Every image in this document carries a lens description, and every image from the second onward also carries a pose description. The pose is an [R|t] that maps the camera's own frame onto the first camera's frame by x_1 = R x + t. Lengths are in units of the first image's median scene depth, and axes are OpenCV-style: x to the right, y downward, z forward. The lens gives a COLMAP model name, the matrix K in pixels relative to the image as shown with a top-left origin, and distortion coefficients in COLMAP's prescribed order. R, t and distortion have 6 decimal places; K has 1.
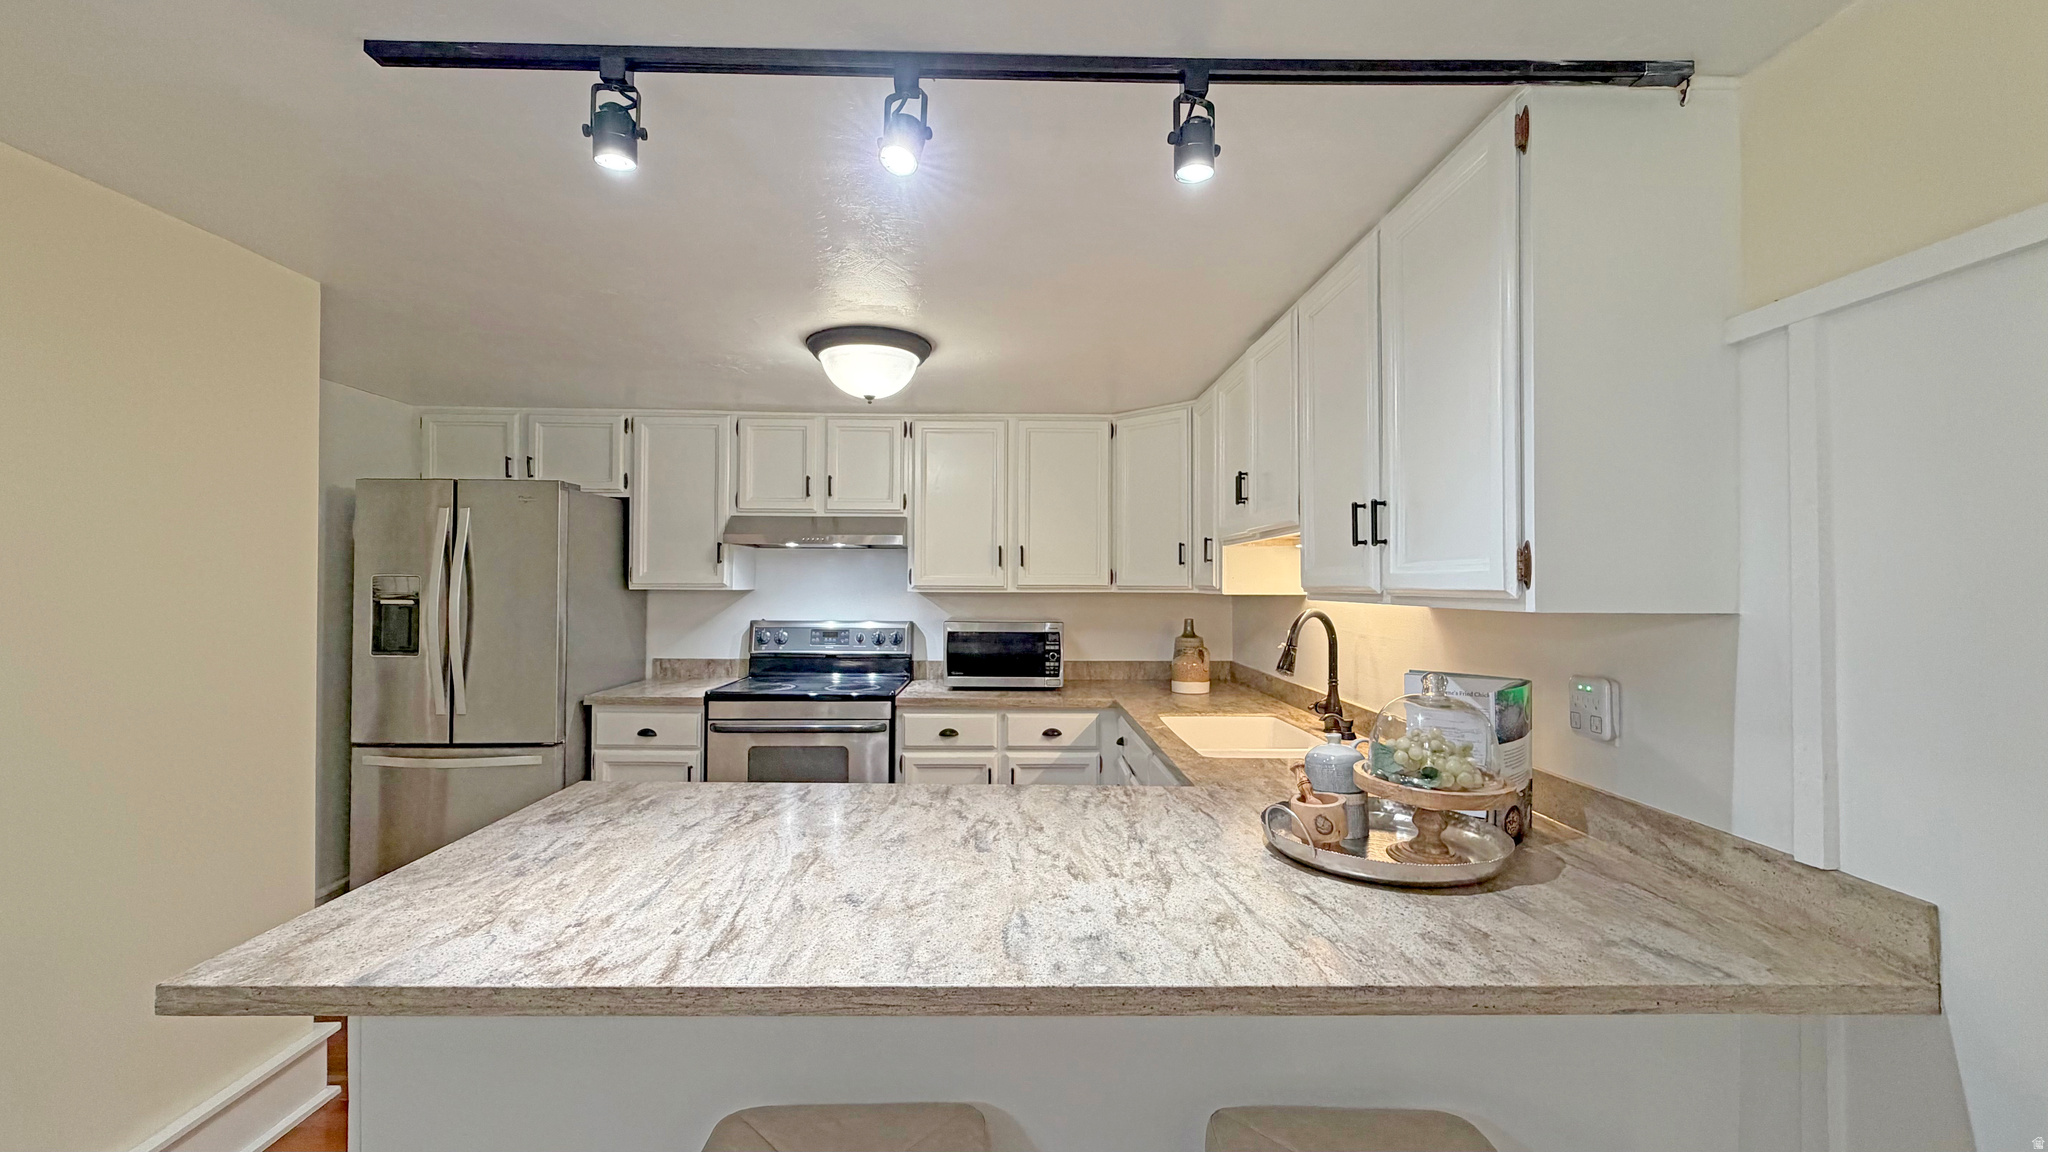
lens RADIAL K [[812.7, 0, 1008.9], [0, 812.7, 570.1], [0, 0, 1]] dist [-0.002271, 0.000014]
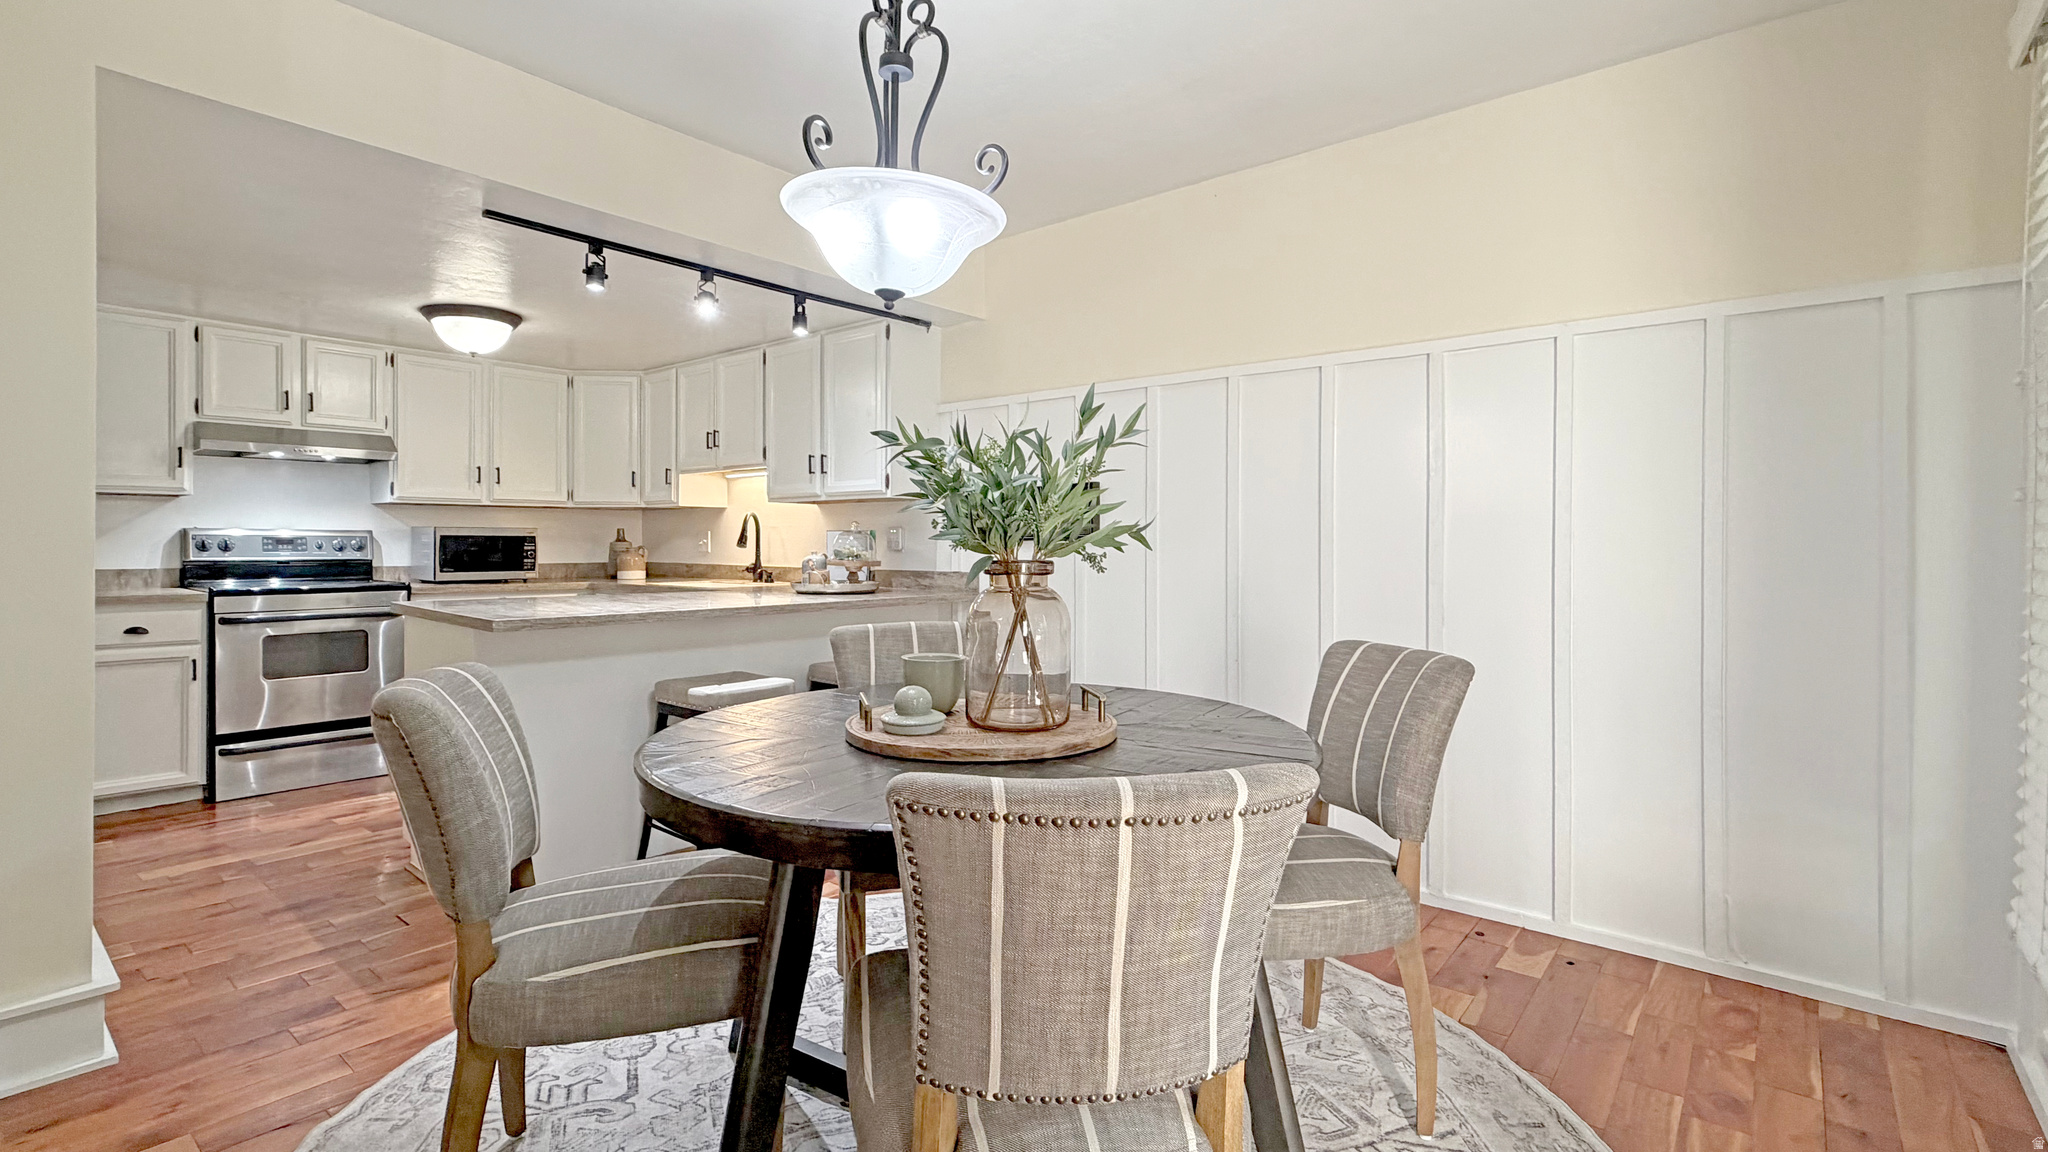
lens RADIAL K [[926.6, 0, 1018.6], [0, 926.6, 558.5], [0, 0, 1]] dist [-0.000072, 0.000024]
pose [[0.643917, -0.018283, 0.764877, -0.569970], [-0.010728, 0.999400, 0.032920, 0.055207], [-0.765020, -0.029404, 0.643335, -0.535119]]
